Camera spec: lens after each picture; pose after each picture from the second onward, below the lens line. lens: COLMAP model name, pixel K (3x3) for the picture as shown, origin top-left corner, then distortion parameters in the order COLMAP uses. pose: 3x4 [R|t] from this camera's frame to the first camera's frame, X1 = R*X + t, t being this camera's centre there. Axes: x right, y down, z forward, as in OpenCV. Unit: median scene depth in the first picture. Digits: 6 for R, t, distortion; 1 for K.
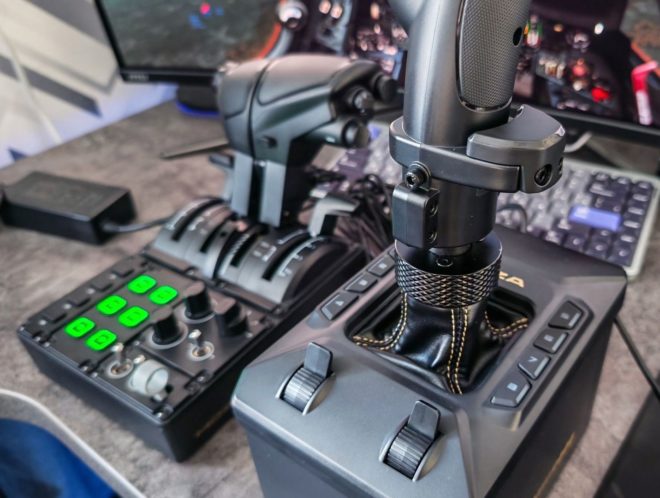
lens RADIAL K [[440.9, 0, 335.3], [0, 440.9, 249.6], [0, 0, 1]] dist [-0.030222, 0.009407]
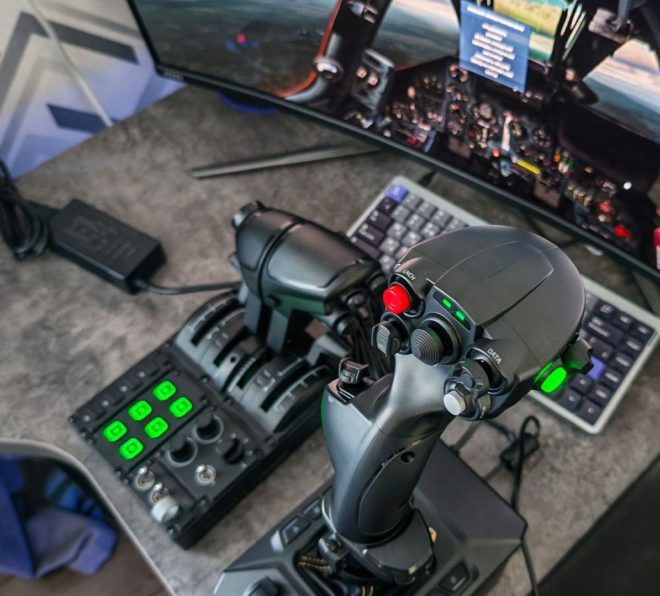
lens RADIAL K [[453.4, 0, 327.2], [0, 453.4, 297.1], [0, 0, 1]] dist [-0.002163, -0.006475]
pose [[0.988759, 0.126681, -0.079417, 0.052693], [-0.105419, 0.967335, 0.230543, -0.377291], [0.106028, -0.219579, 0.969816, -0.083656]]
